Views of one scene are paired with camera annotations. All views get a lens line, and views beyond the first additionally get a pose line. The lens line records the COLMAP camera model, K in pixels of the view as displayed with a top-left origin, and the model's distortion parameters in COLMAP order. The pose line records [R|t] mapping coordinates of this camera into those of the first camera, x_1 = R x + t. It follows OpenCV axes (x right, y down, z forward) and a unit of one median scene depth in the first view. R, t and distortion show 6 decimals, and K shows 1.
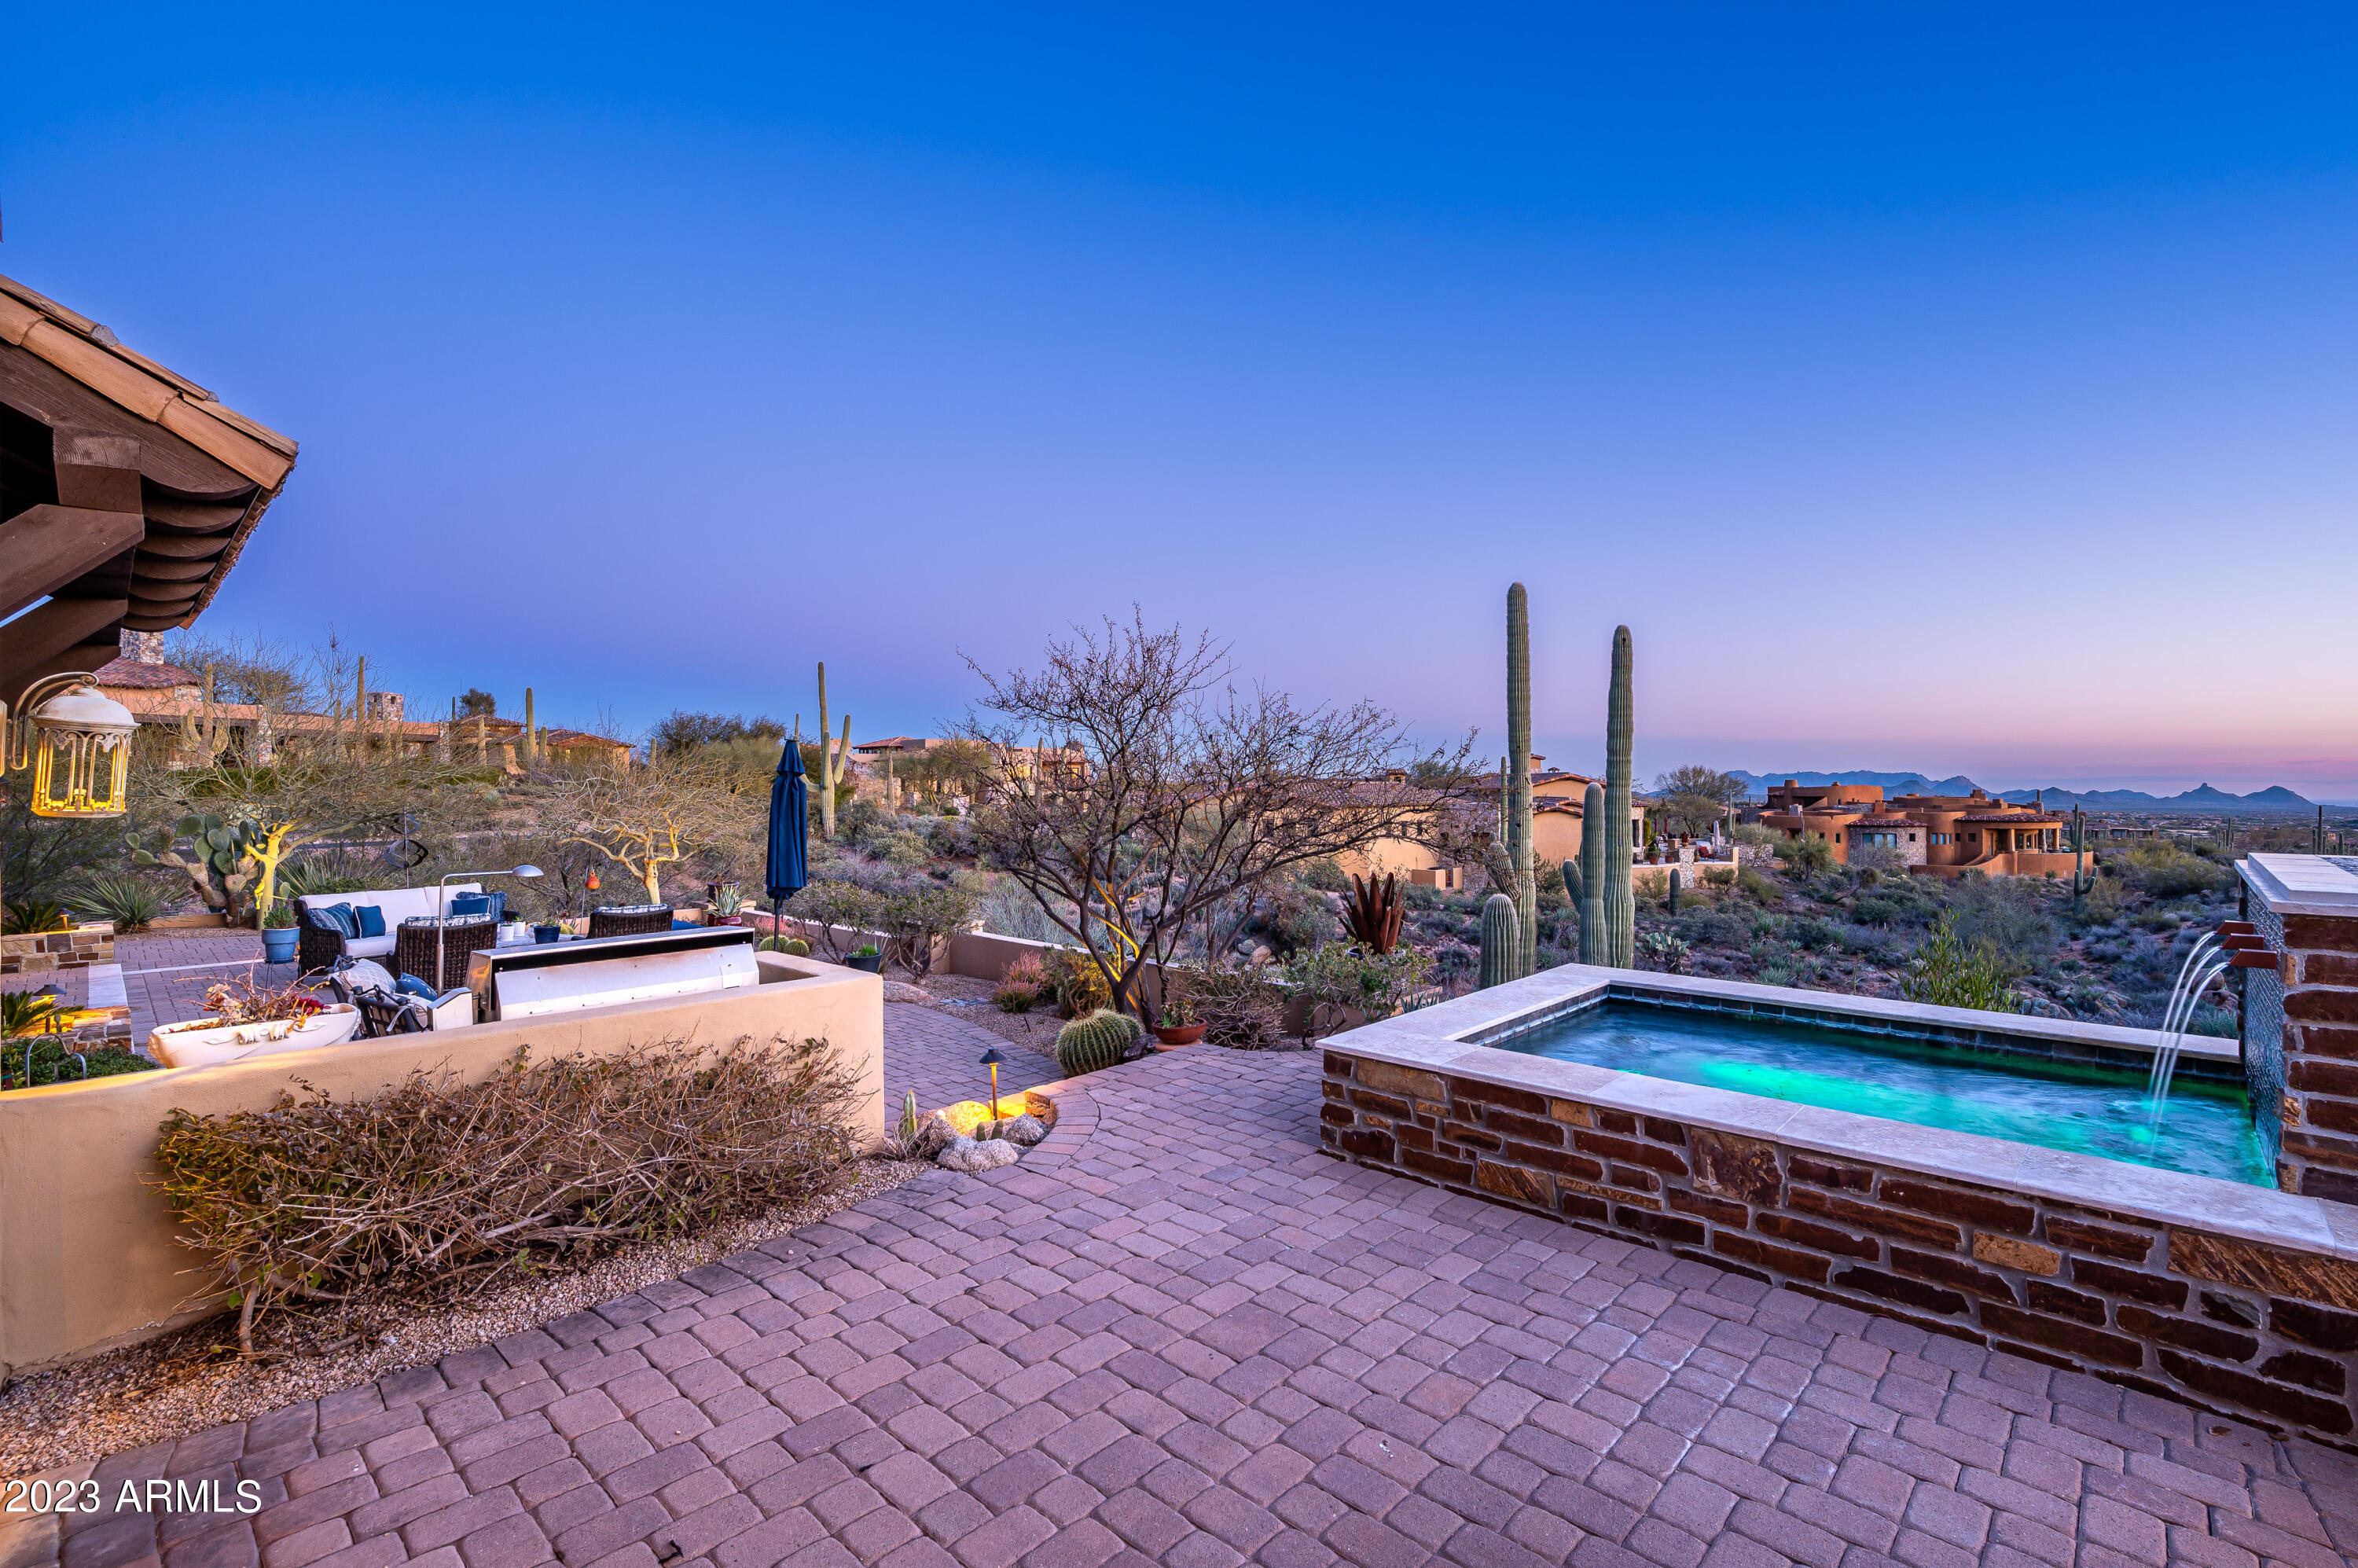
lens RADIAL K [[1046.4, 0, 1181.9], [0, 1046.4, 797.6], [0, 0, 1]] dist [-0.000238, 0.000209]
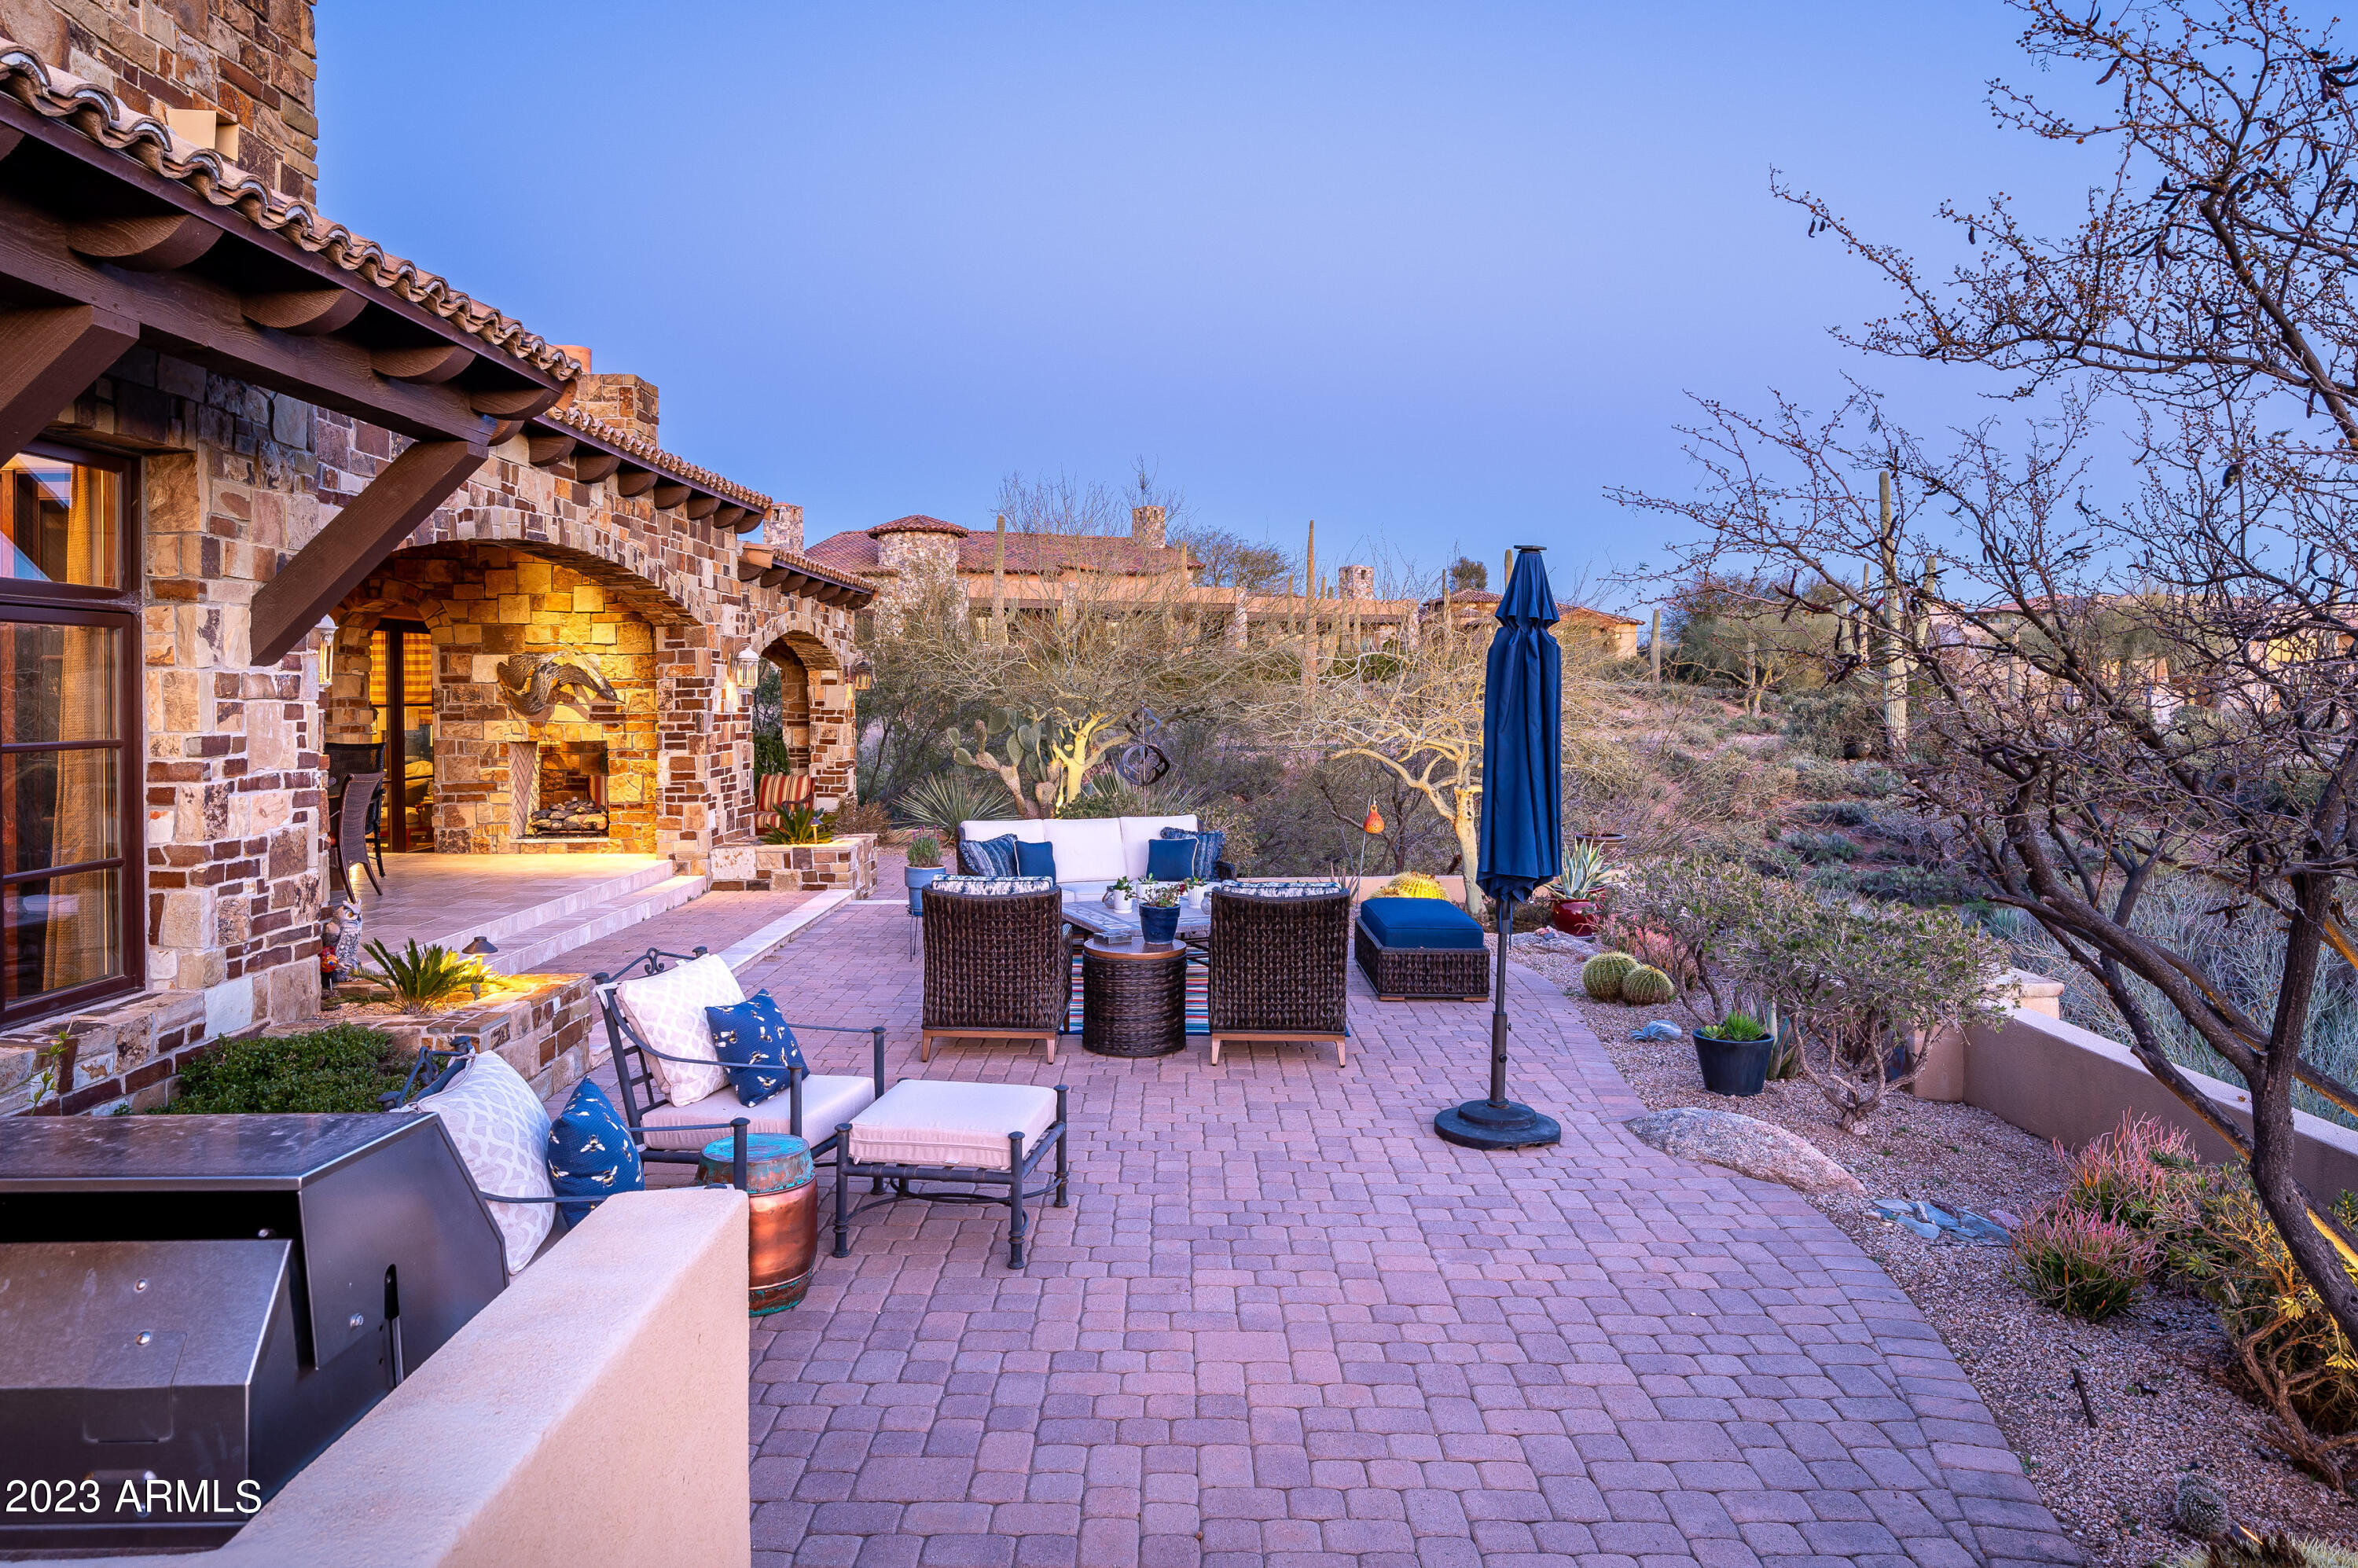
lens RADIAL K [[1482.5, 0, 1167.4], [0, 1482.5, 712.6], [0, 0, 1]] dist [-0.001278, -0.000884]
pose [[0.688192, 0.010841, -0.725448, -0.010005], [-0.001305, 0.999905, 0.013705, 0.003994], [0.725528, -0.008484, 0.688140, 0.279481]]
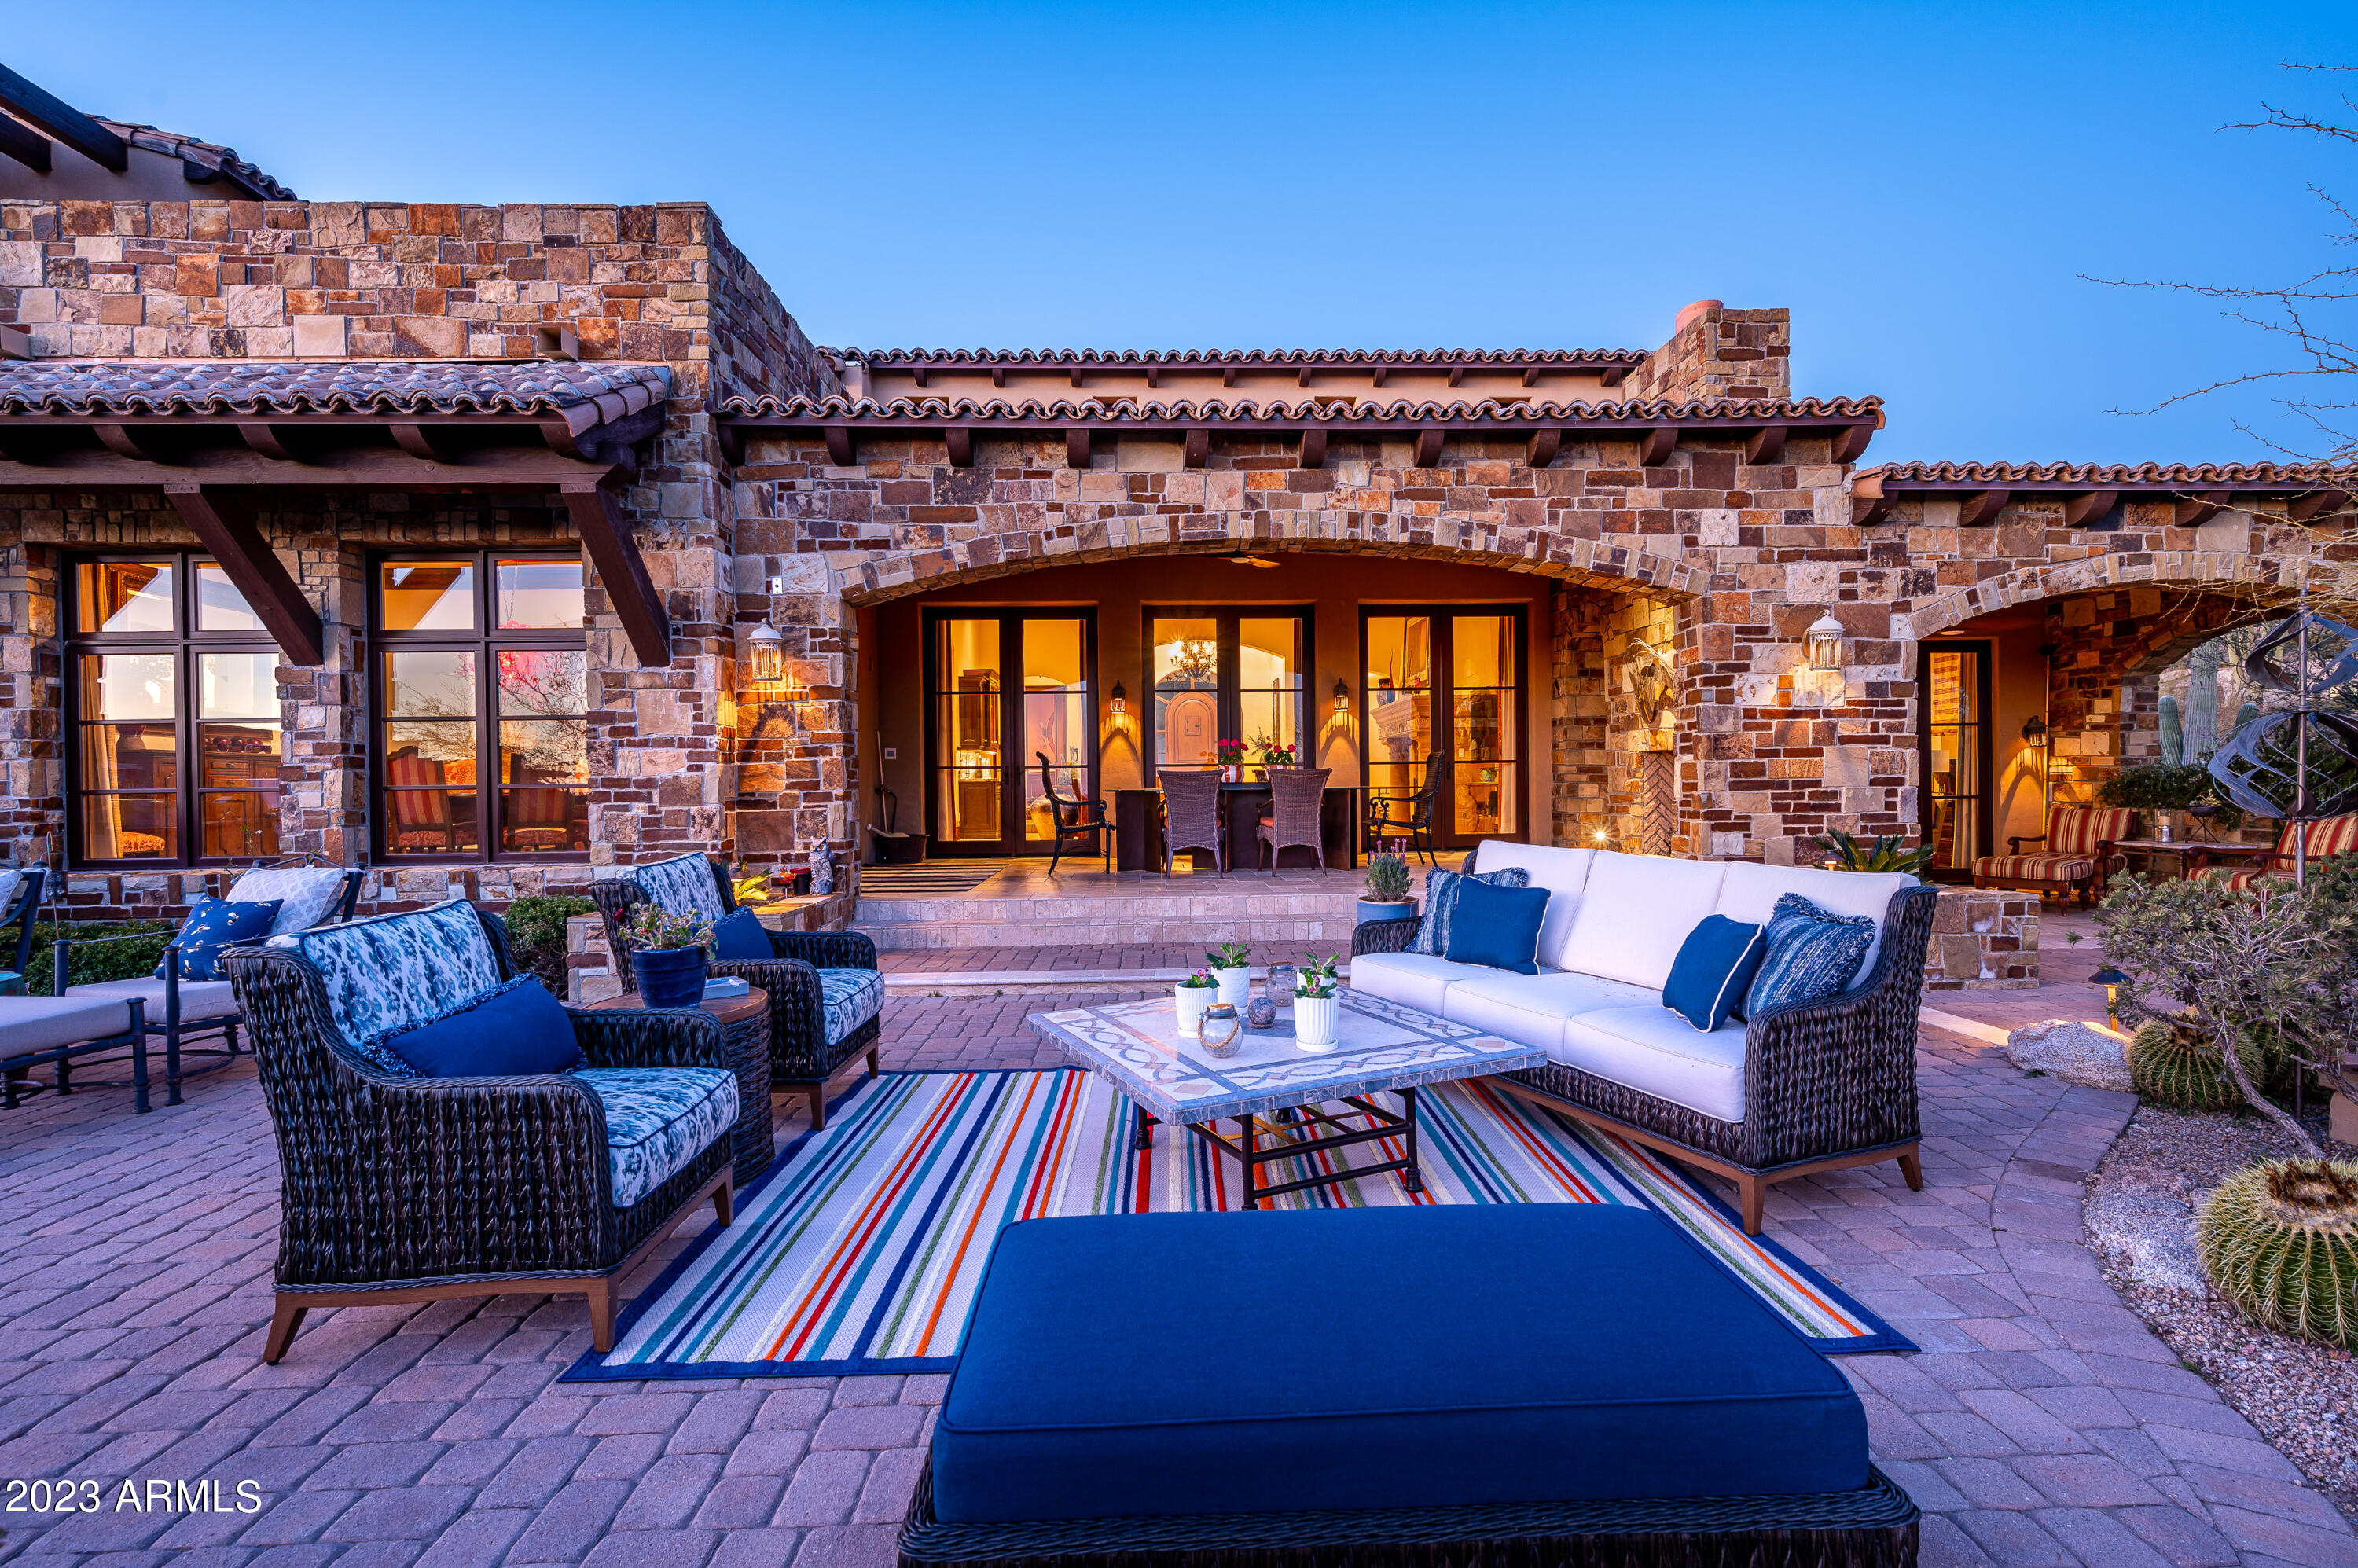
lens RADIAL K [[1046.4, 0, 1191.7], [0, 1046.4, 798.6], [0, 0, 1]] dist [-0.000238, 0.000209]
pose [[-0.699783, 0.024596, -0.713932, -0.314517], [0.010780, 0.999657, 0.023874, 0.044088], [0.714274, 0.009010, -0.699808, 0.844353]]
